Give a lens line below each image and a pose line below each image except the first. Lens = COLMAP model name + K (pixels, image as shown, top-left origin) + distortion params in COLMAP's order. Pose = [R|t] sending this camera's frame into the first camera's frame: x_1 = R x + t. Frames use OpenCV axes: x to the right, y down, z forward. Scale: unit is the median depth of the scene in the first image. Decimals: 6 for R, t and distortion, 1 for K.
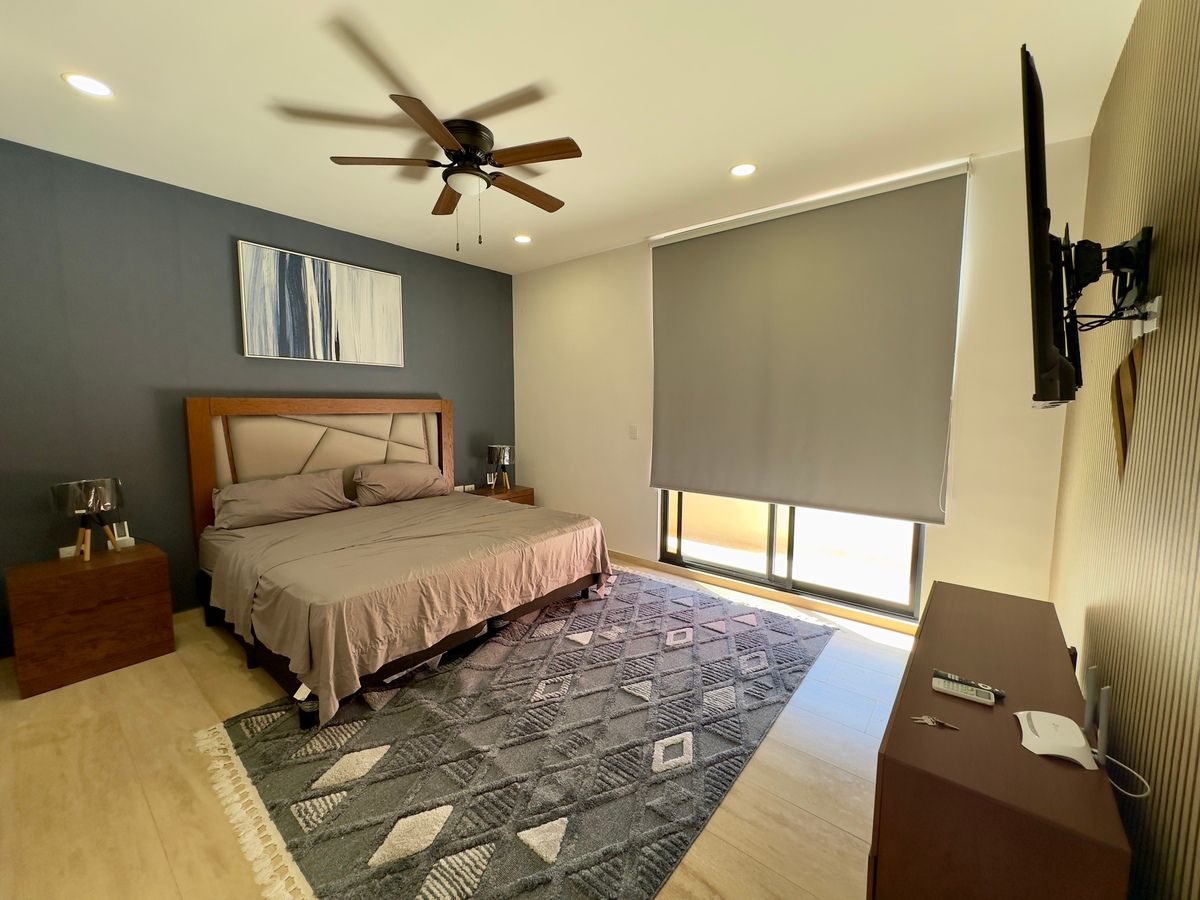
lens RADIAL K [[479.4, 0, 597.3], [0, 479.4, 445.8], [0, 0, 1]] dist [-0.000835, 0.000534]
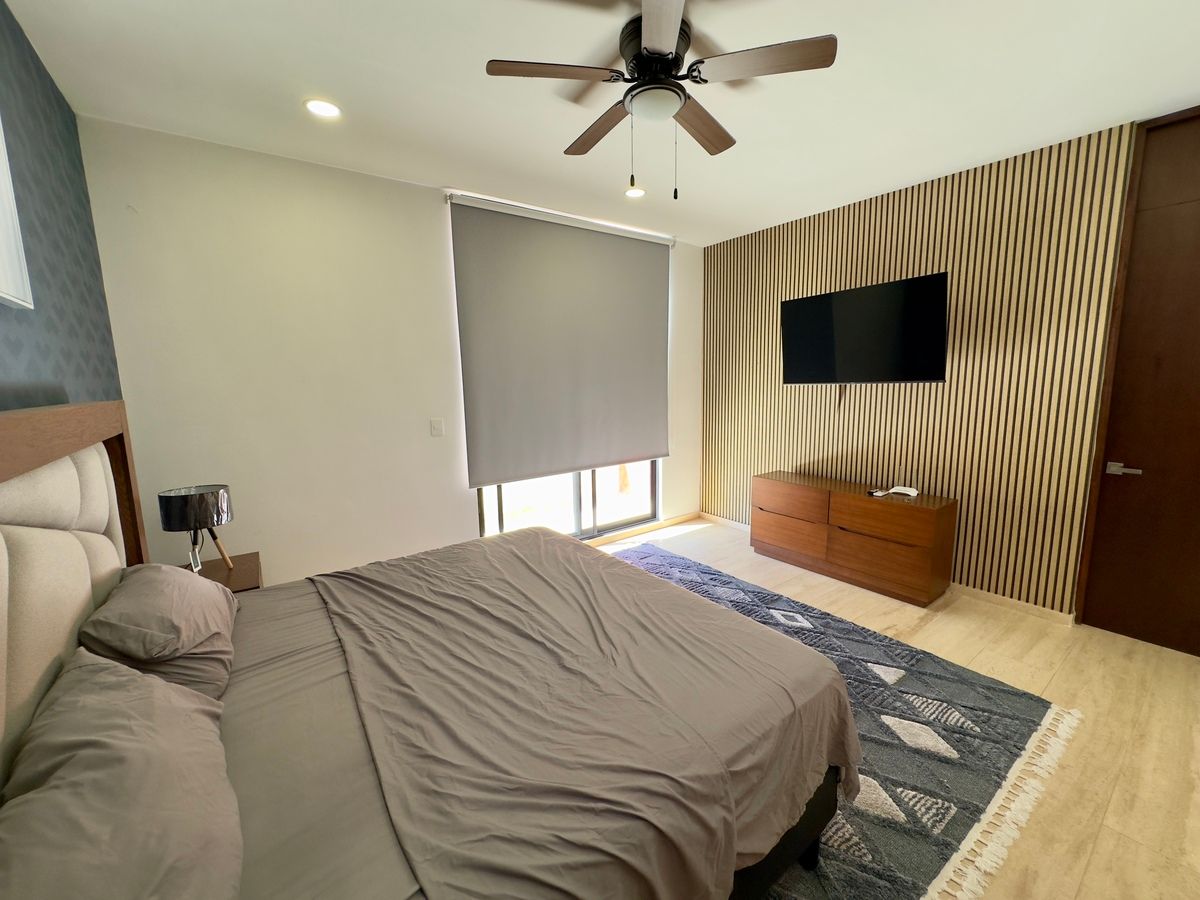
lens RADIAL K [[479.4, 0, 599.1], [0, 479.4, 448.9], [0, 0, 1]] dist [-0.000835, 0.000534]
pose [[0.250659, -0.152321, 0.956017, -0.880622], [0.108137, 0.985769, 0.128709, -0.097048], [-0.962017, 0.071119, 0.263563, 0.742424]]
